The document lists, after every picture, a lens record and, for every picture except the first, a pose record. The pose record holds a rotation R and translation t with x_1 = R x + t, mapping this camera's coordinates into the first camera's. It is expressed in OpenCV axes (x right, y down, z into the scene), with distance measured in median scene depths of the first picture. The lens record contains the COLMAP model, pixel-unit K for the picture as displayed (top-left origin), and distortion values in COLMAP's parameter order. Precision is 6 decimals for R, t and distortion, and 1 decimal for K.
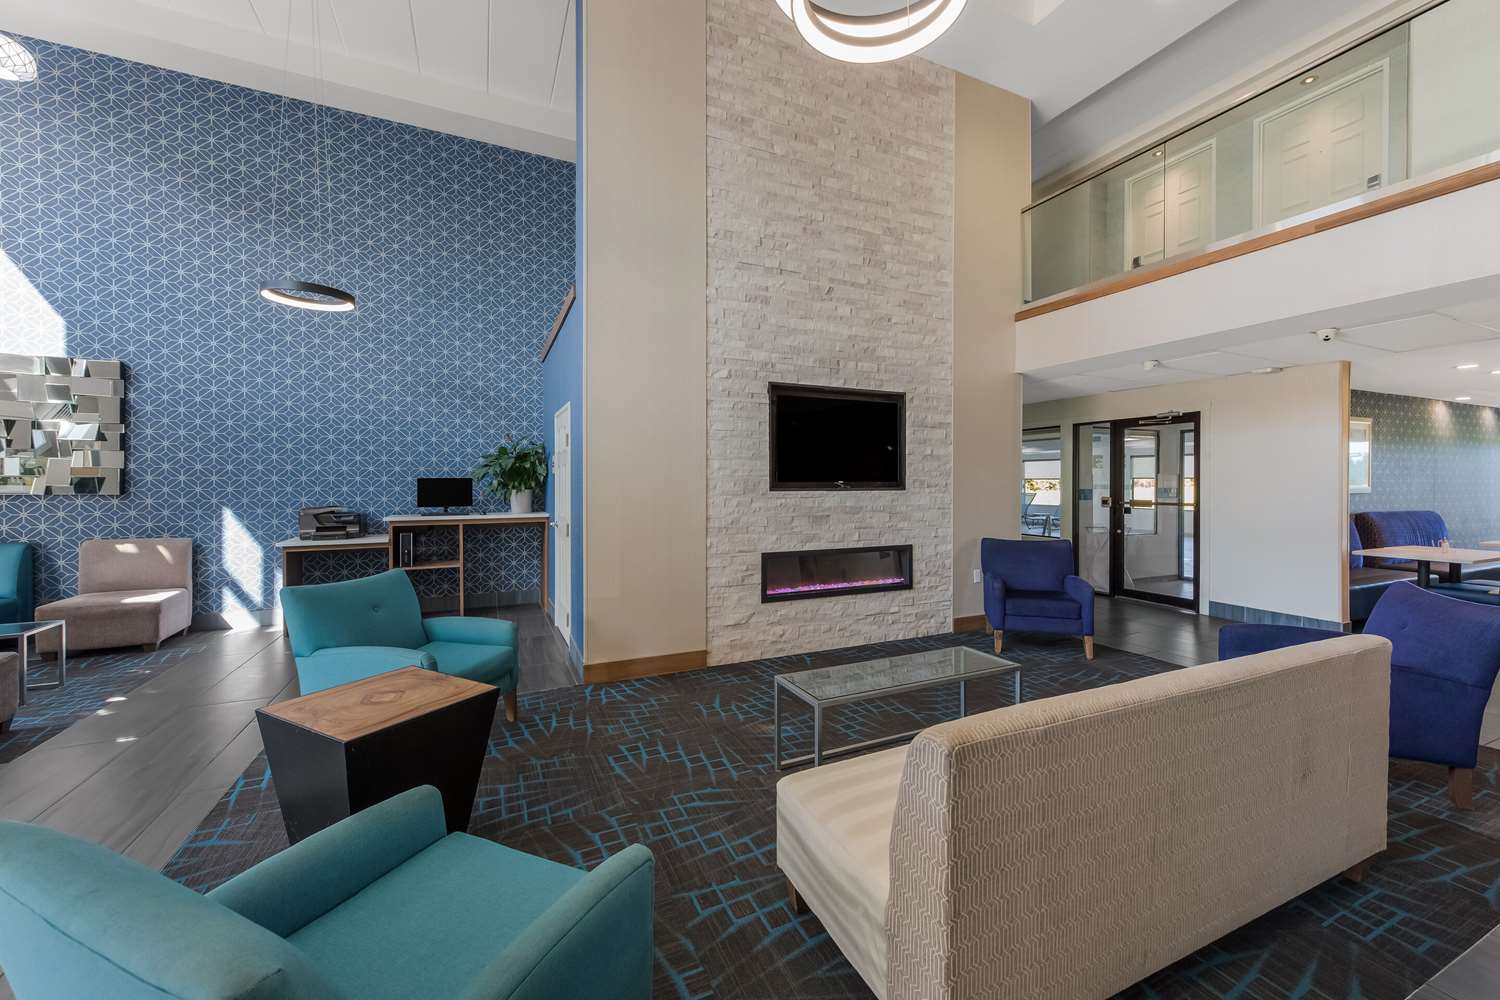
lens RADIAL K [[579.8, 0, 754.4], [0, 579.8, 486.5], [0, 0, 1]] dist [0.001352, 0.000112]
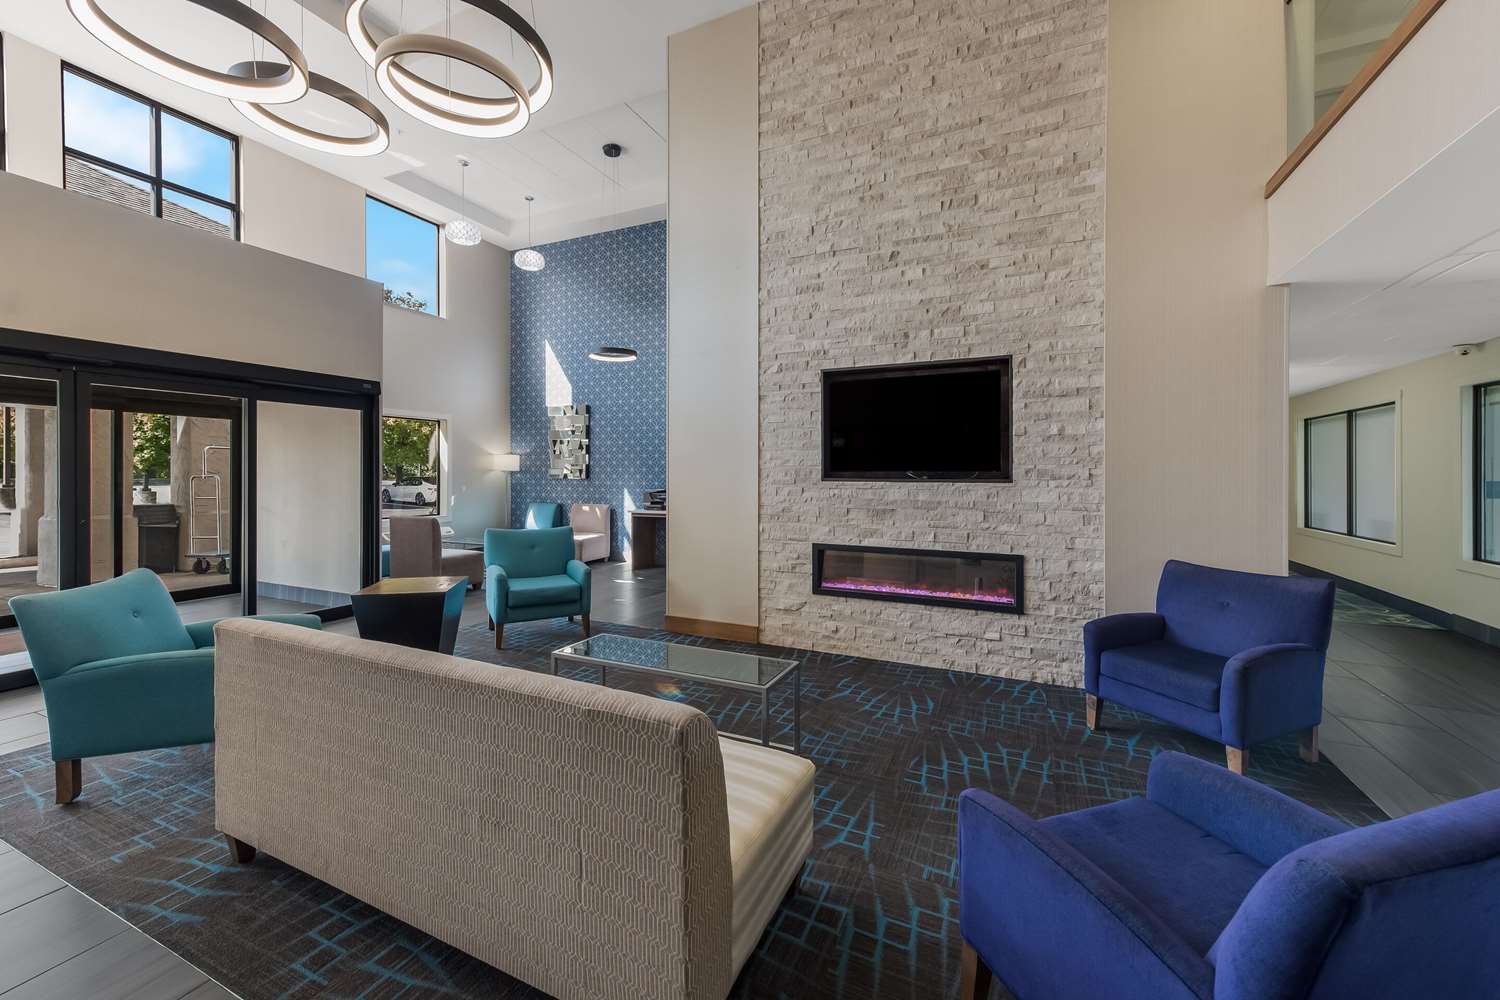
lens RADIAL K [[579.8, 0, 763.1], [0, 579.8, 476.3], [0, 0, 1]] dist [0.001352, 0.000112]
pose [[0.647766, 0.006632, -0.761811, 0.674676], [-0.007641, 0.999968, 0.002208, -0.001686], [0.761801, 0.004390, 0.647796, 0.275977]]
